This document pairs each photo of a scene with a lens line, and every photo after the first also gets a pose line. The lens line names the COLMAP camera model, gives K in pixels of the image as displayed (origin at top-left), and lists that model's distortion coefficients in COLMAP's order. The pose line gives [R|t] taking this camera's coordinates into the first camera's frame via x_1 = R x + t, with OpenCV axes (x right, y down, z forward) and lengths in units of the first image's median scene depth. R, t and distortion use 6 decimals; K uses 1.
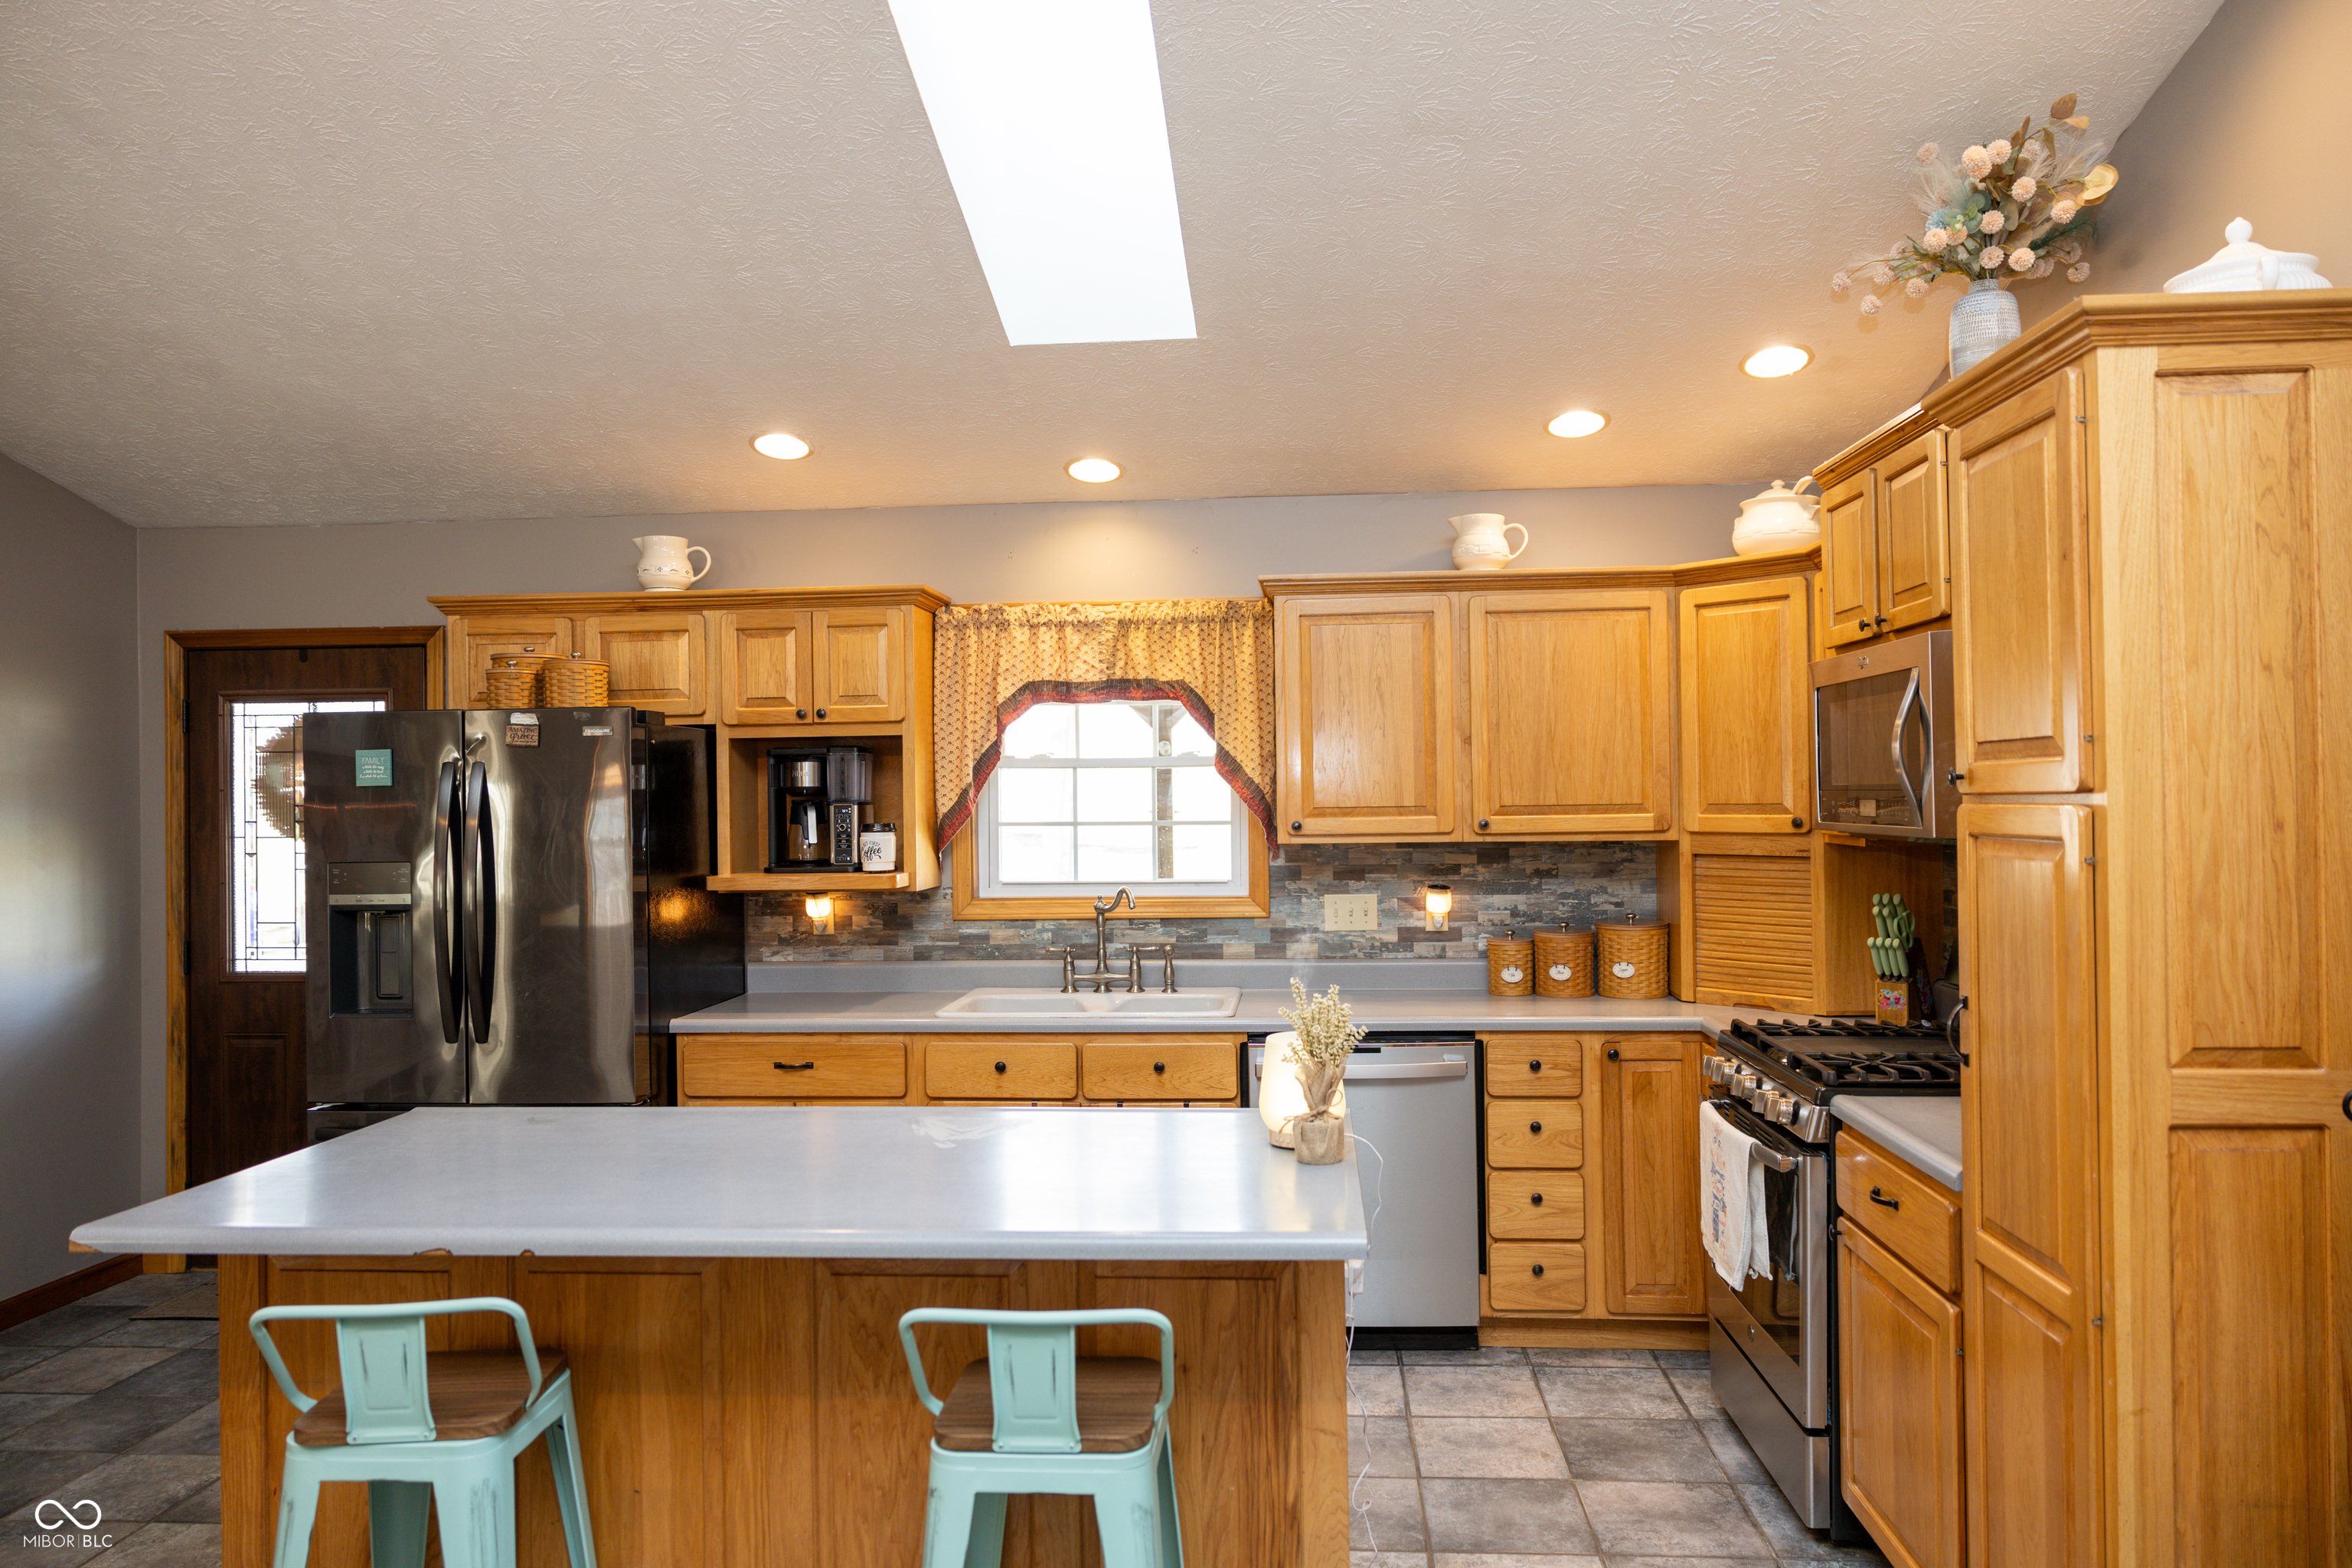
lens RADIAL K [[1577.8, 0, 1182.3], [0, 1577.8, 787.5], [0, 0, 1]] dist [-0.005161, 0.014141]
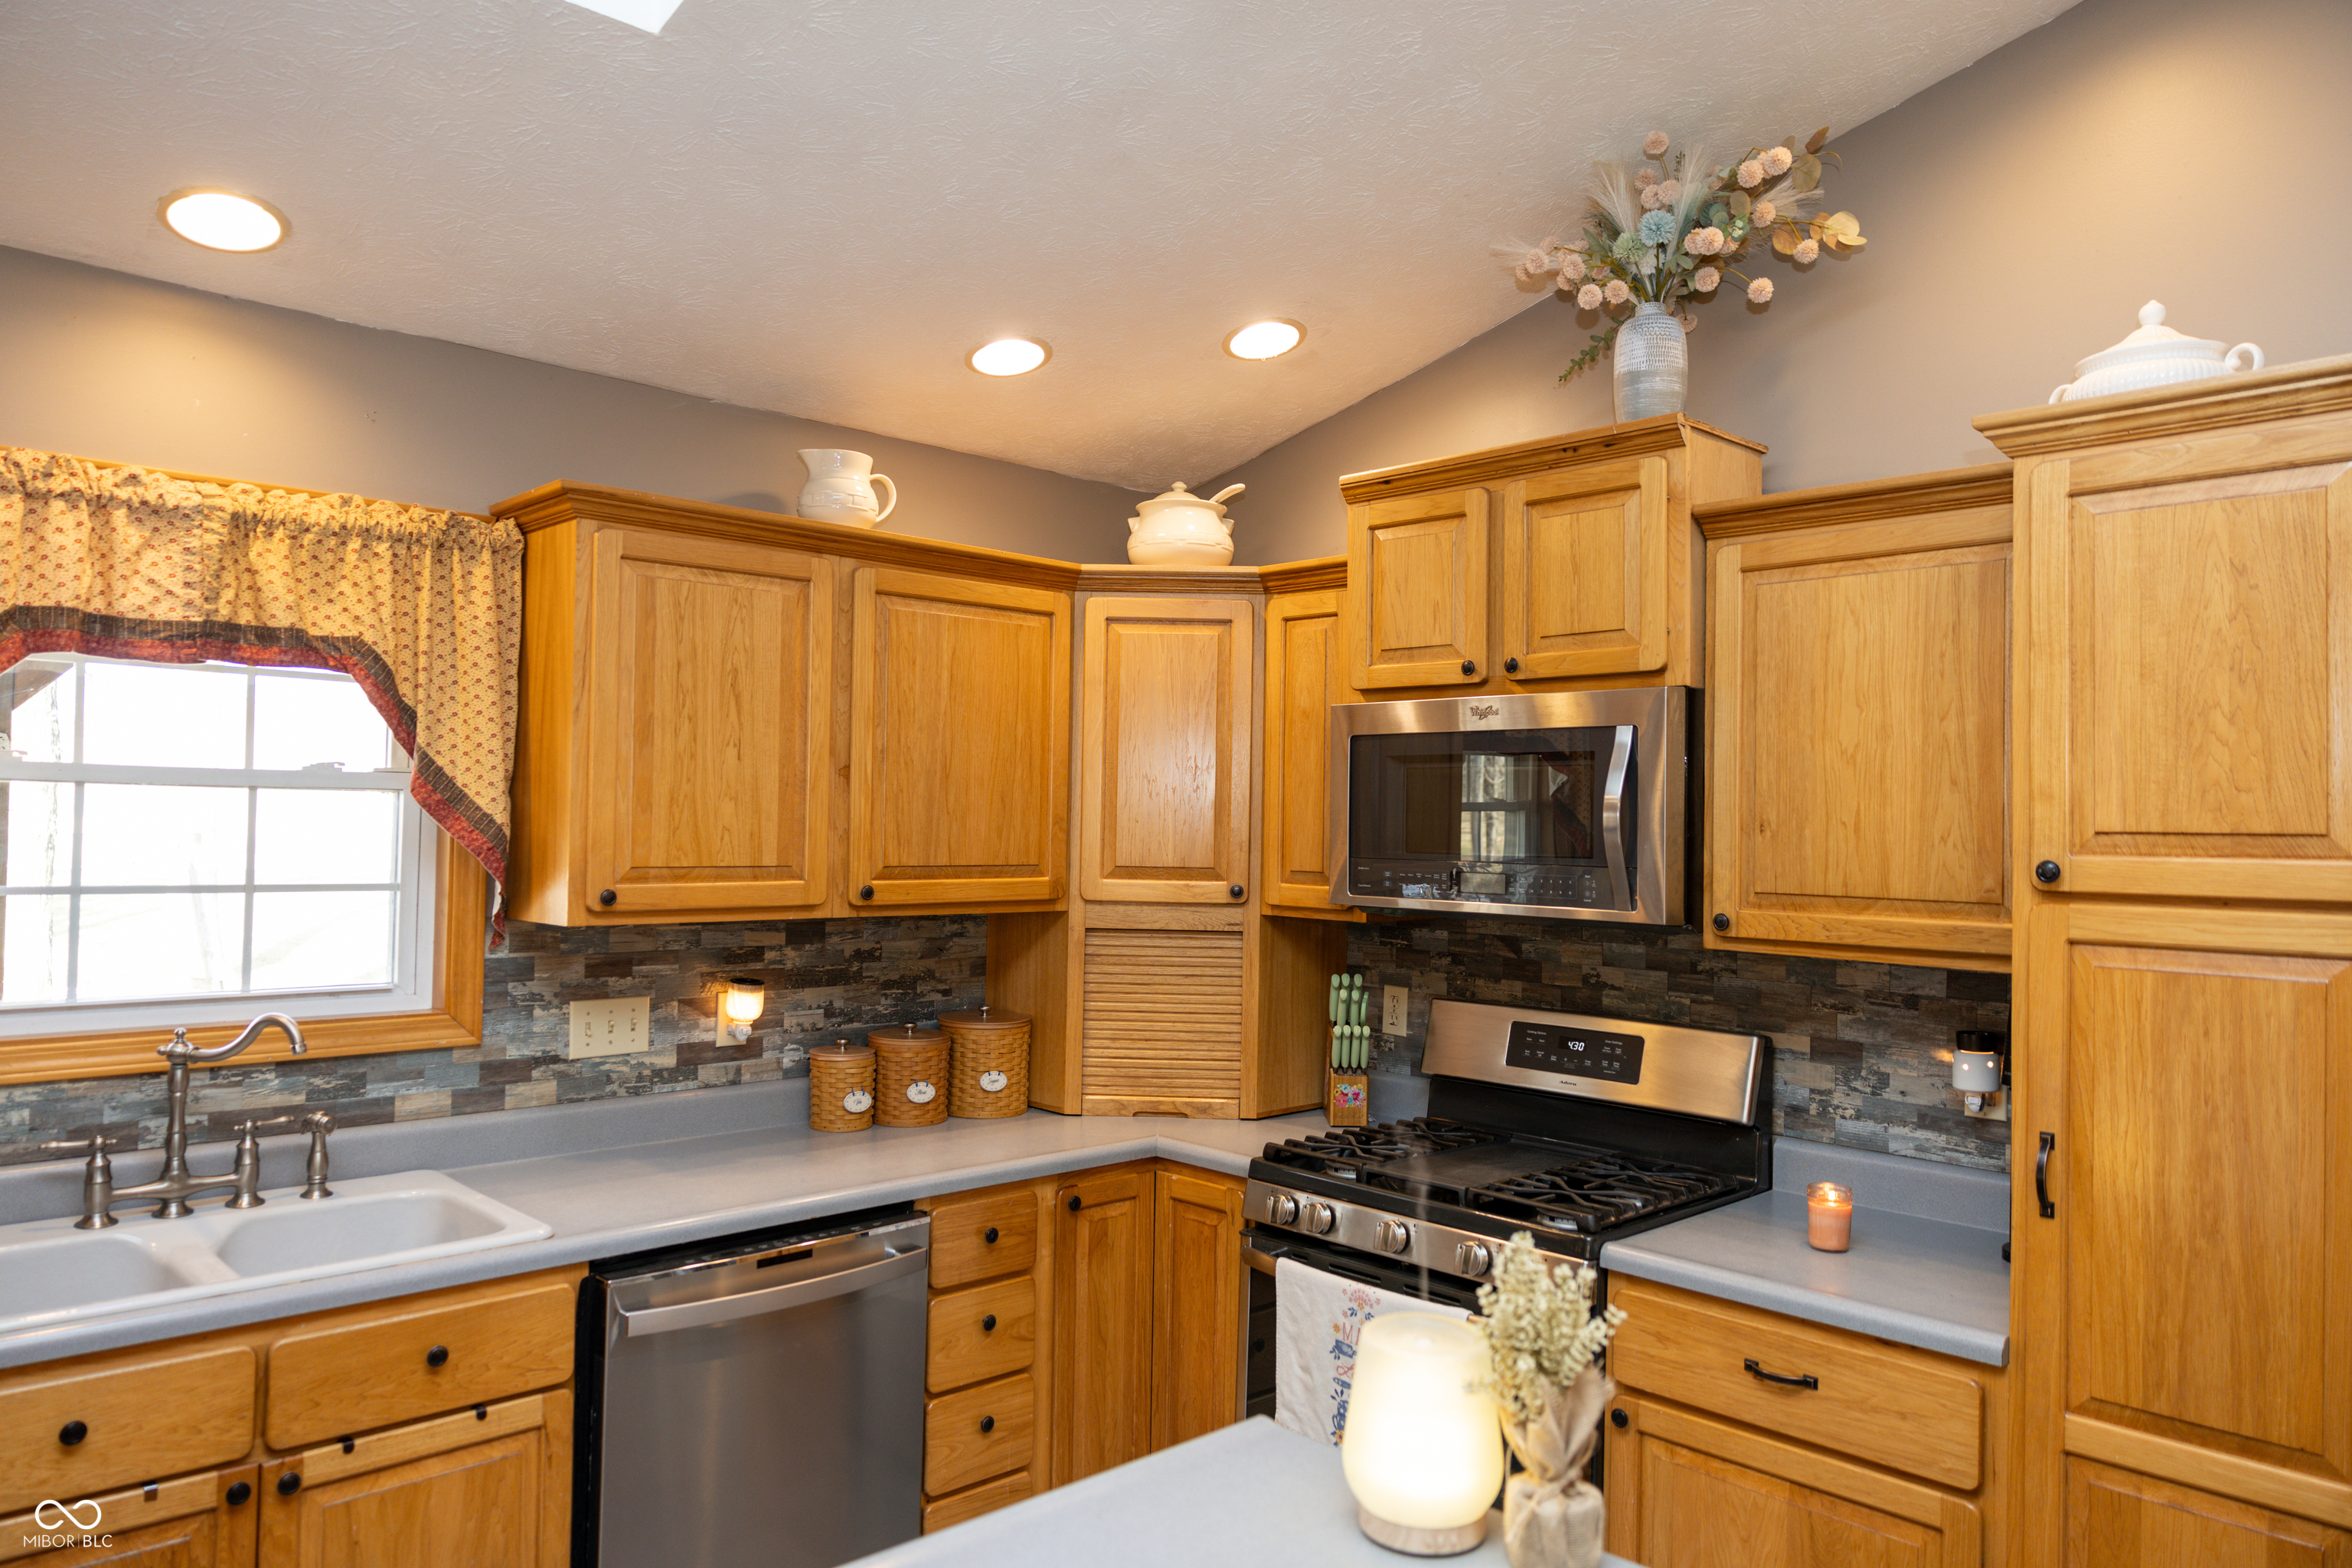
lens RADIAL K [[1577.8, 0, 1182.3], [0, 1577.8, 787.5], [0, 0, 1]] dist [-0.005161, 0.014141]
pose [[0.662907, 0.041322, 0.747561, -0.228920], [-0.029304, 0.999143, -0.029243, -0.006549], [-0.748128, -0.002521, 0.663550, 0.409553]]
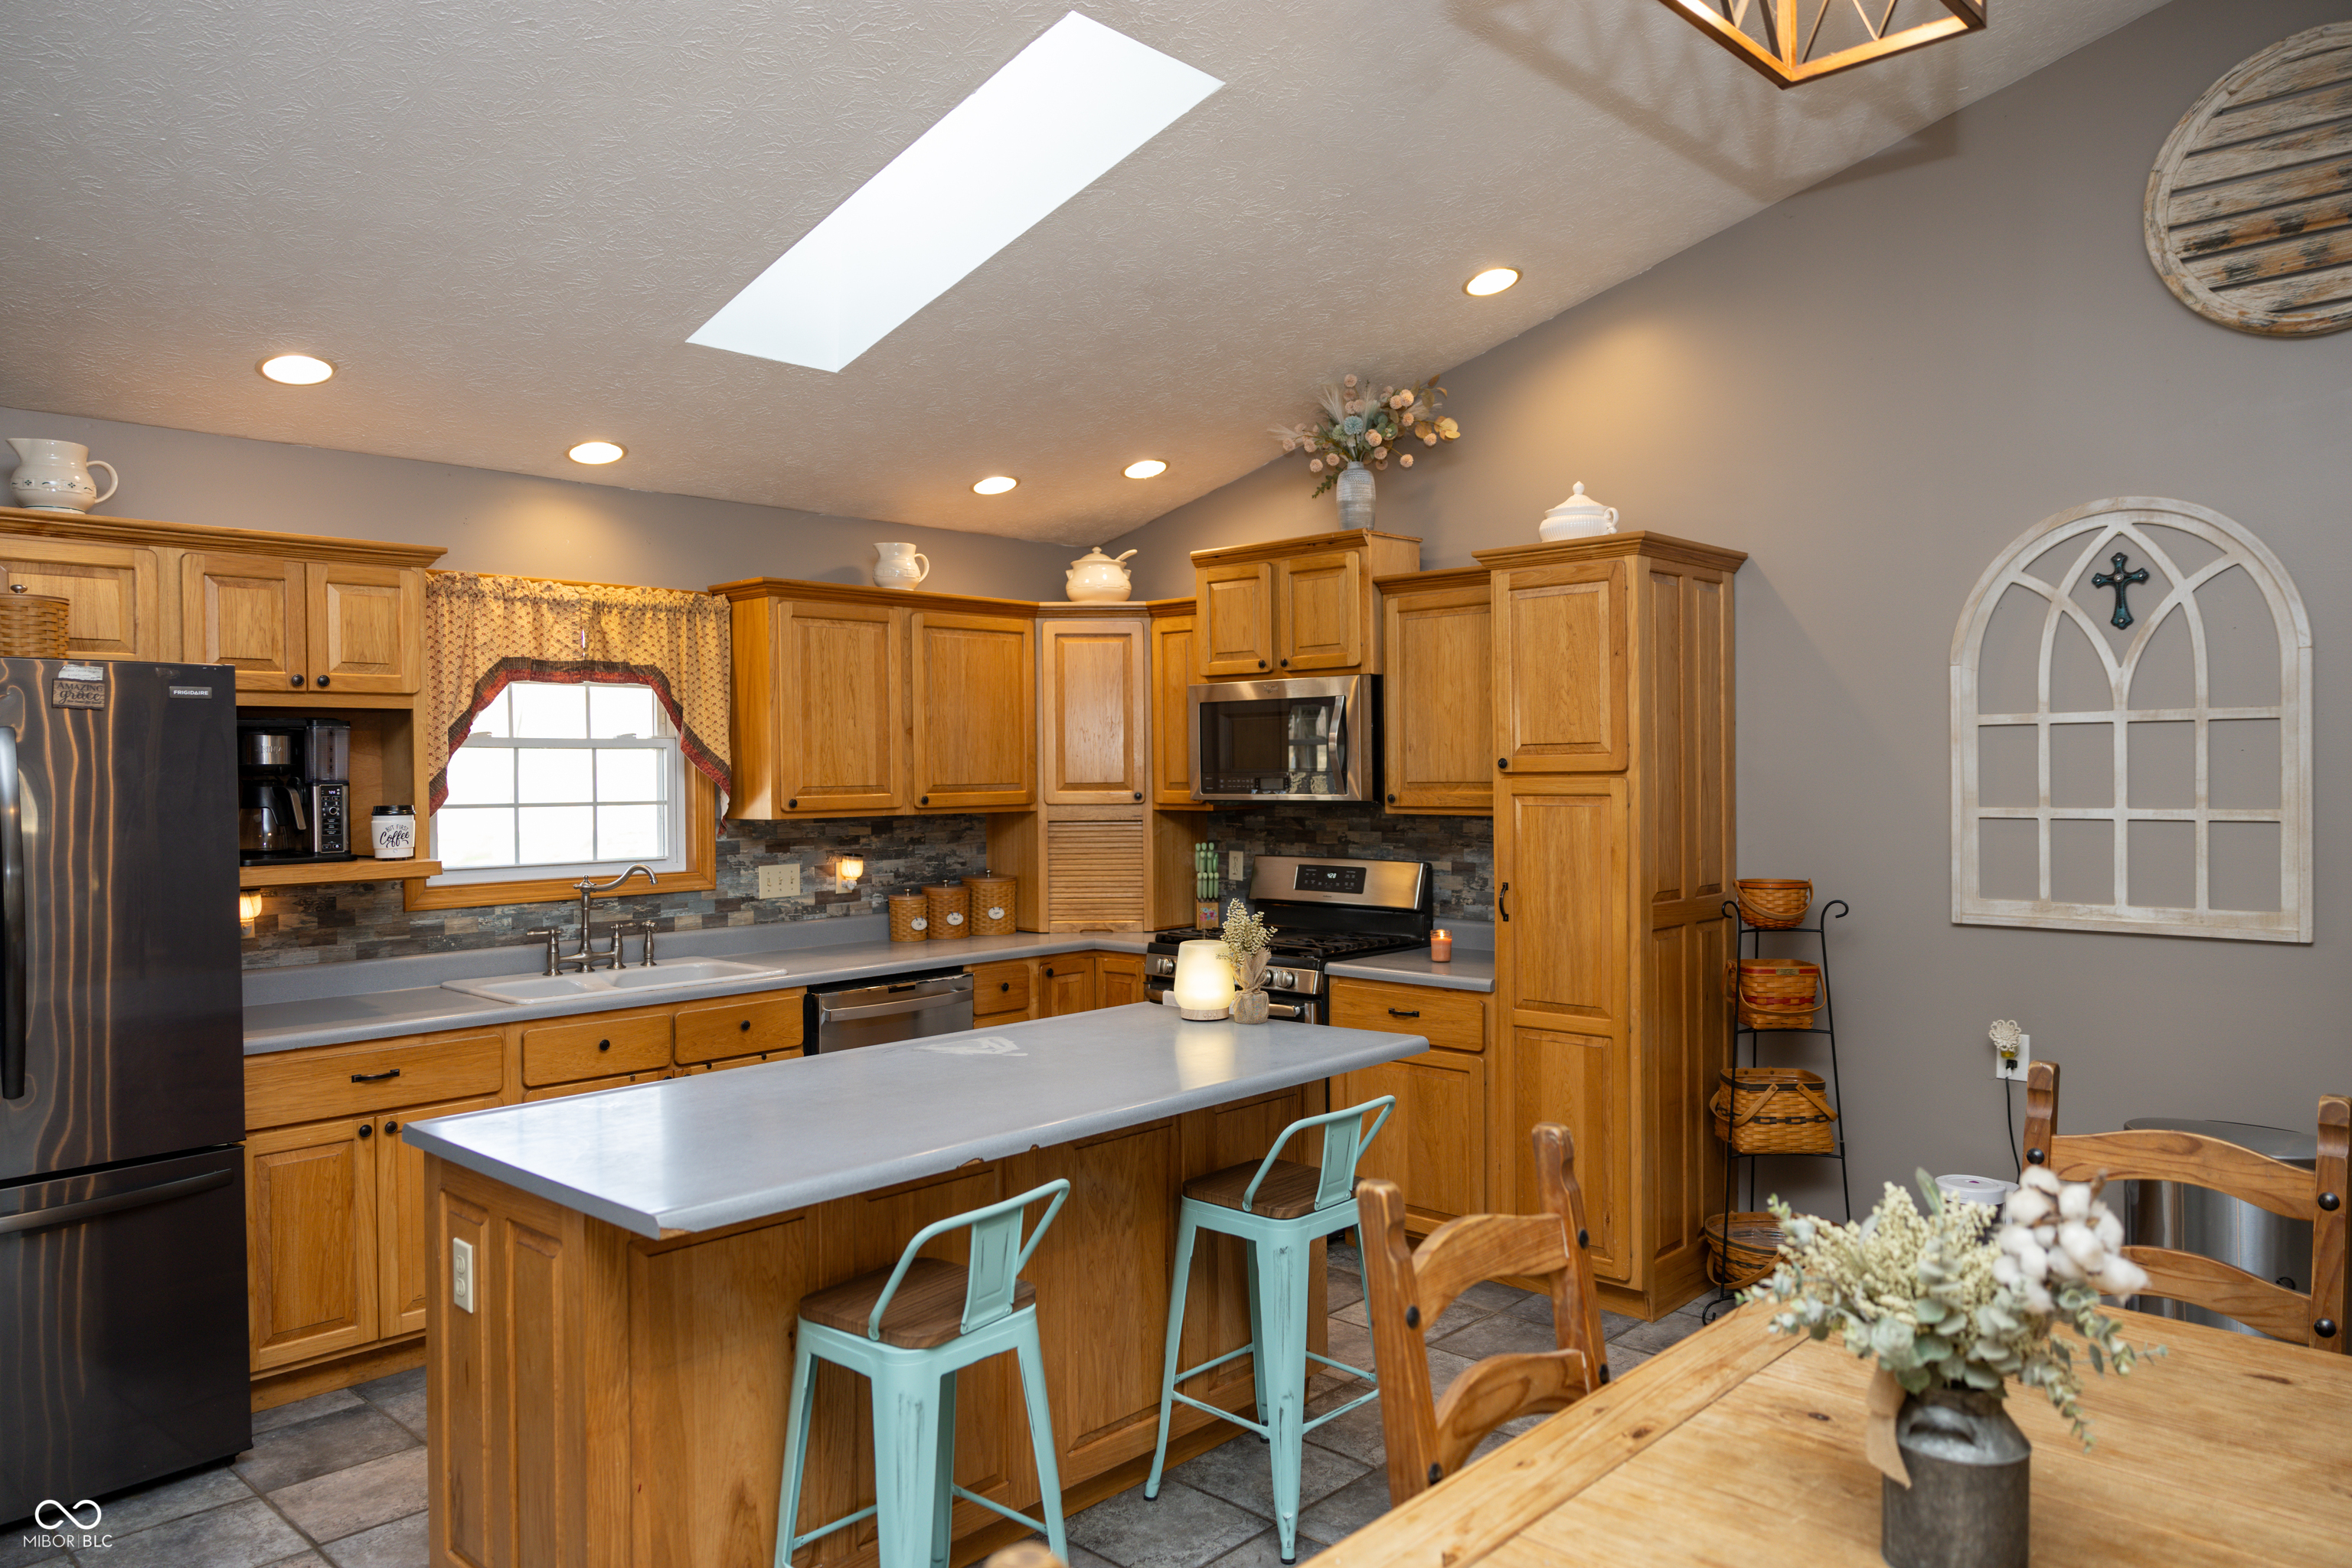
lens RADIAL K [[1577.8, 0, 1182.3], [0, 1577.8, 787.5], [0, 0, 1]] dist [-0.005161, 0.014141]
pose [[0.624502, -0.002358, 0.781020, -0.605811], [-0.001437, 0.999990, 0.004168, 0.007781], [-0.781022, -0.003725, 0.624492, 0.078006]]
